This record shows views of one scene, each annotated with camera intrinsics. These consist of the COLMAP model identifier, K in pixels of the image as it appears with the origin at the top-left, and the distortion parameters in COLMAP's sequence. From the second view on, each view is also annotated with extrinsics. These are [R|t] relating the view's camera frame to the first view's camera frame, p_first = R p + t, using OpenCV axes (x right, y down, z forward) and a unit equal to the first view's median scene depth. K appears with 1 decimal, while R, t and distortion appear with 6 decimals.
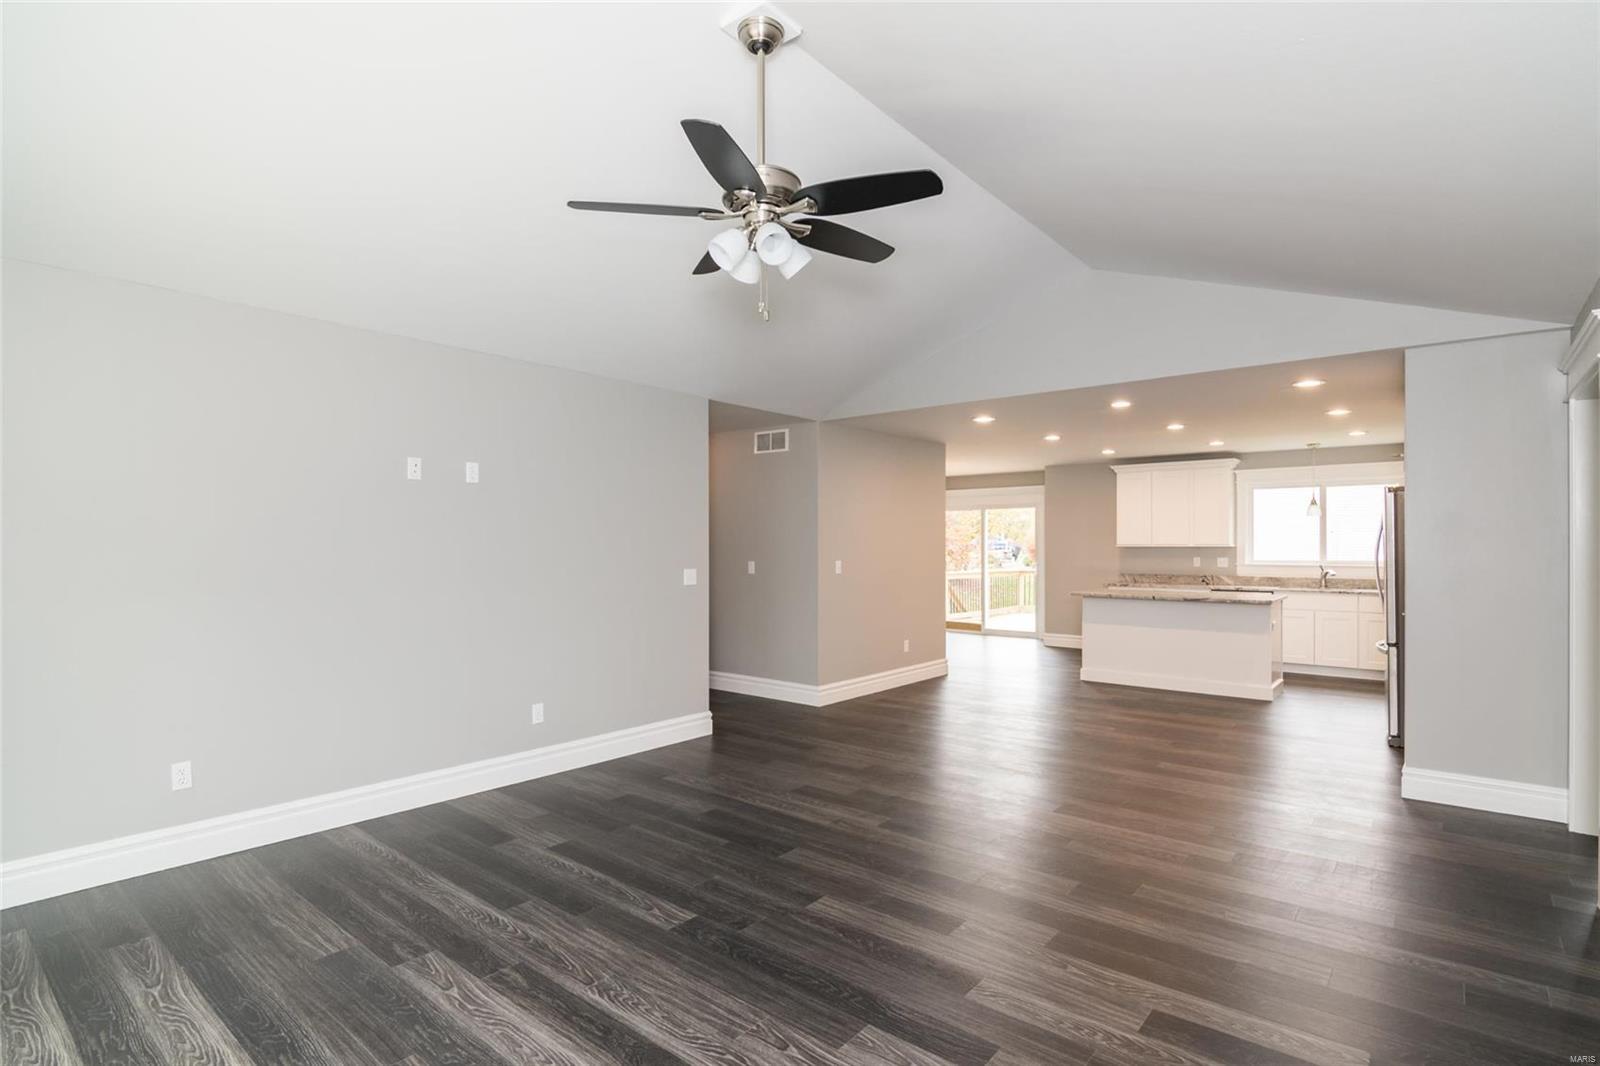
lens RADIAL K [[781.2, 0, 812.5], [0, 781.2, 540.0], [0, 0, 1]] dist [0.001323, -0.001047]
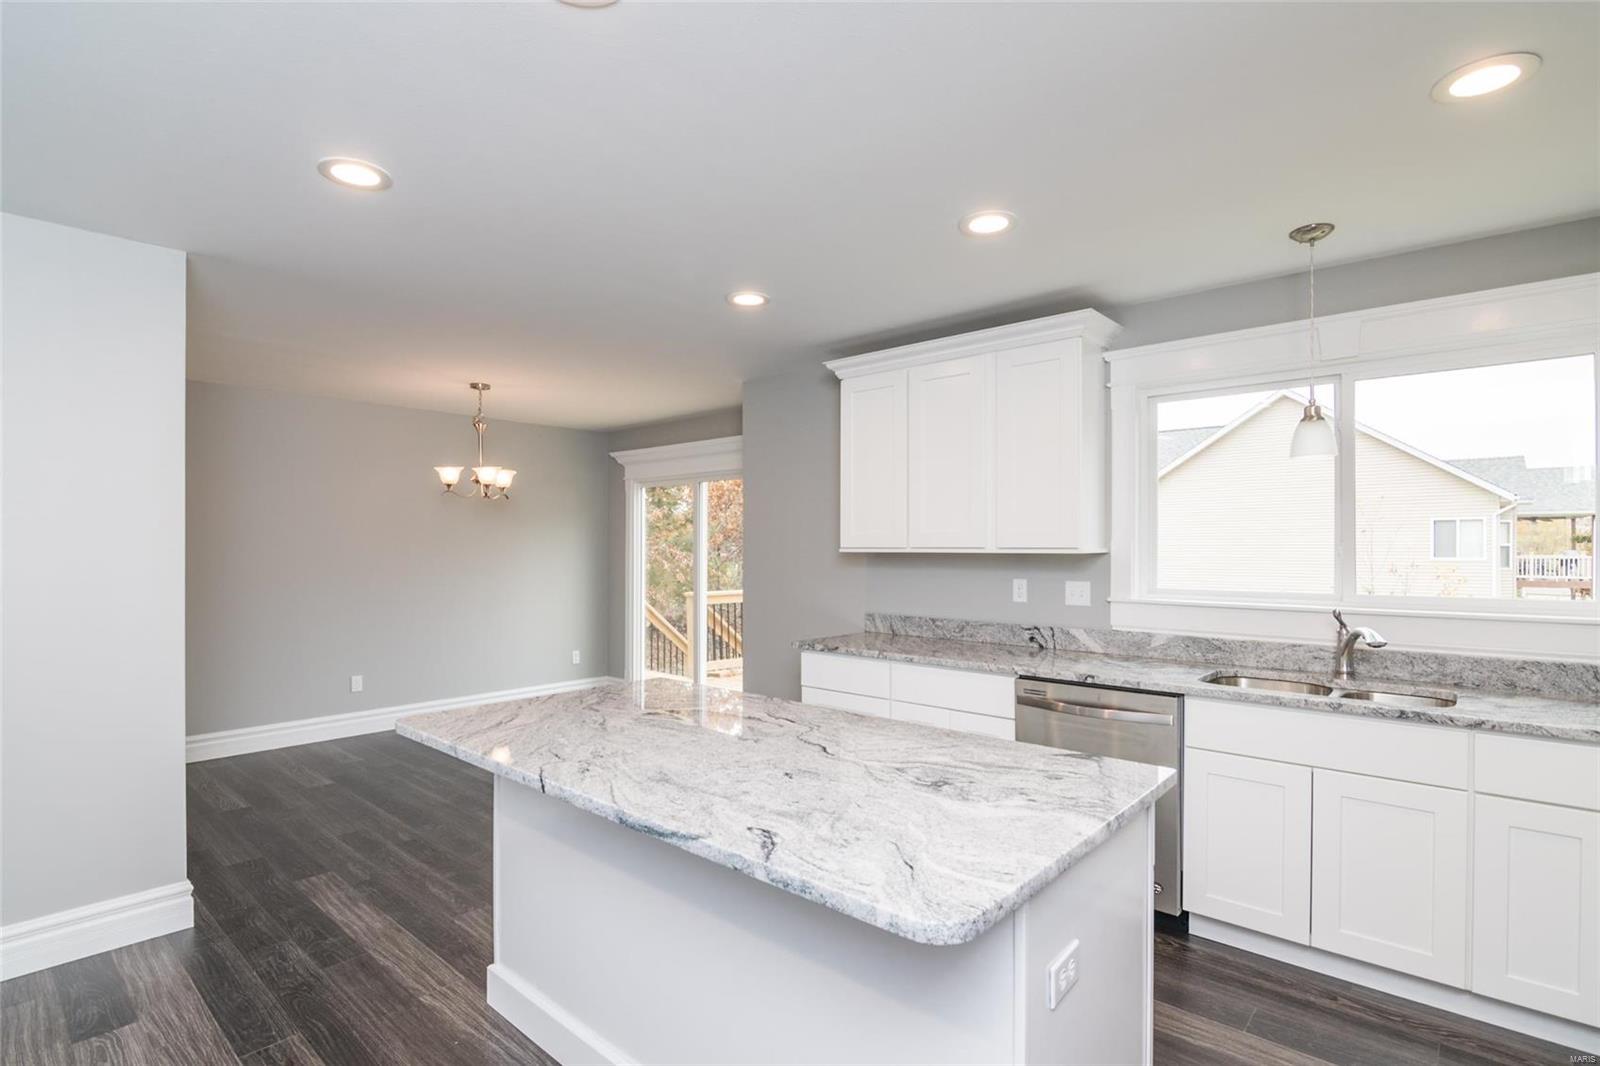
lens RADIAL K [[781.2, 0, 796.2], [0, 781.2, 540.7], [0, 0, 1]] dist [0.001323, -0.001047]
pose [[0.999181, -0.002635, -0.040387, 0.406955], [0.002644, 0.999996, 0.000152, 0.001927], [0.040386, -0.000259, 0.999184, 0.617315]]
